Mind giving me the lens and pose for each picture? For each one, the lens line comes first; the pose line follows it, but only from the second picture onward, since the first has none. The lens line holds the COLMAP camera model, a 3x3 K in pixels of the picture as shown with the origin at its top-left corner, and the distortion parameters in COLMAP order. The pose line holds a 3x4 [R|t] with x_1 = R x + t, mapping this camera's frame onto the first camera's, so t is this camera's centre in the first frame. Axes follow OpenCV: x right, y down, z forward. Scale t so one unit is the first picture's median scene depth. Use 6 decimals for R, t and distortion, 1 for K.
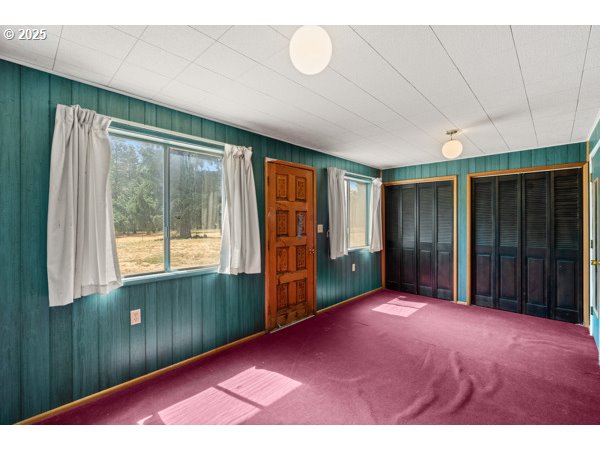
lens RADIAL K [[272.0, 0, 299.9], [0, 272.0, 222.3], [0, 0, 1]] dist [-0.002031, -0.000309]
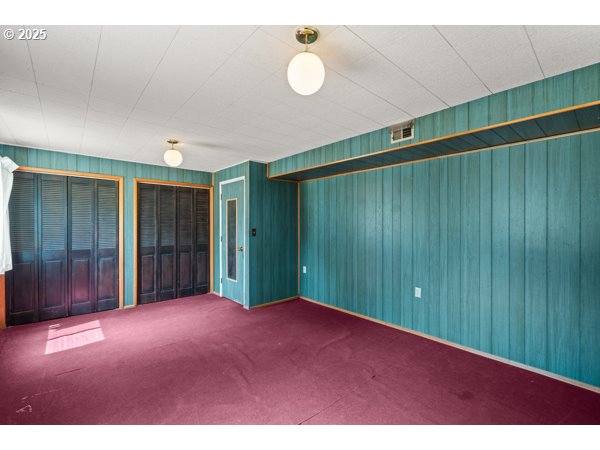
lens RADIAL K [[272.0, 0, 301.3], [0, 272.0, 225.3], [0, 0, 1]] dist [-0.002031, -0.000309]
pose [[0.086900, -0.002309, 0.996214, -0.367134], [0.004983, 0.999986, 0.001883, 0.001102], [-0.996205, 0.004800, 0.086911, 0.311956]]
